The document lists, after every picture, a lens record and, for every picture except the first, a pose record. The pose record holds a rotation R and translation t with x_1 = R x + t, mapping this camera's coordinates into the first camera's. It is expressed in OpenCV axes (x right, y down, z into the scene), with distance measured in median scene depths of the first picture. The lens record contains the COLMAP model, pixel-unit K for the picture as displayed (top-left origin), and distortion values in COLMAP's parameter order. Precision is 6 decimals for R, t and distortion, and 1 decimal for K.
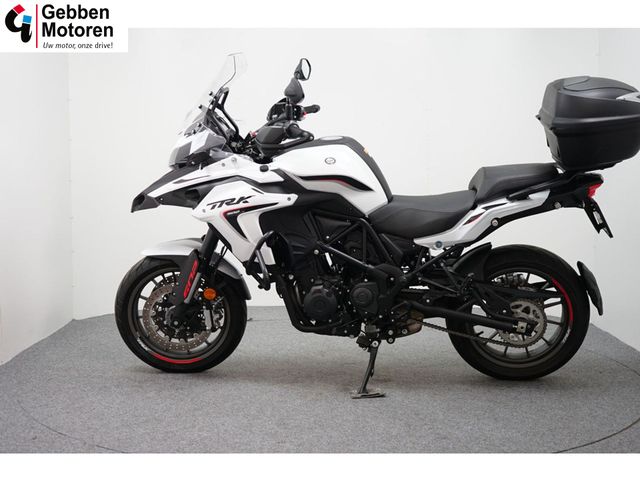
lens RADIAL K [[922.4, 0, 319.9], [0, 922.4, 240.6], [0, 0, 1]] dist [0.024297, 0.000000]
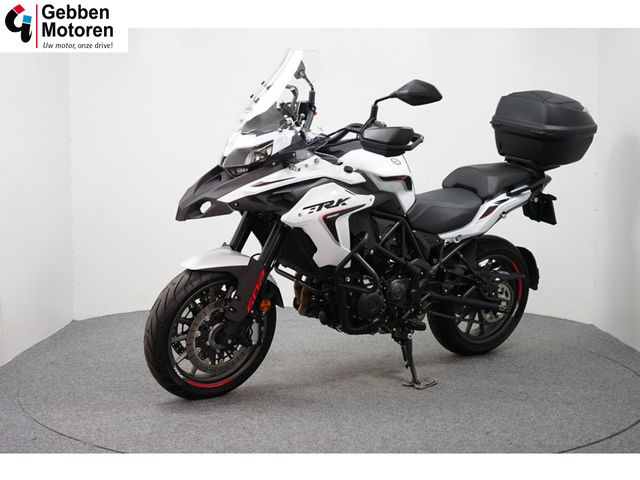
lens RADIAL K [[922.4, 0, 319.9], [0, 922.4, 239.6], [0, 0, 1]] dist [0.024297, 0.000000]
pose [[0.771717, -0.054733, 0.633607, -0.695951], [0.057778, 0.998204, 0.015856, -0.020921], [-0.633336, 0.024372, 0.773493, 0.260566]]
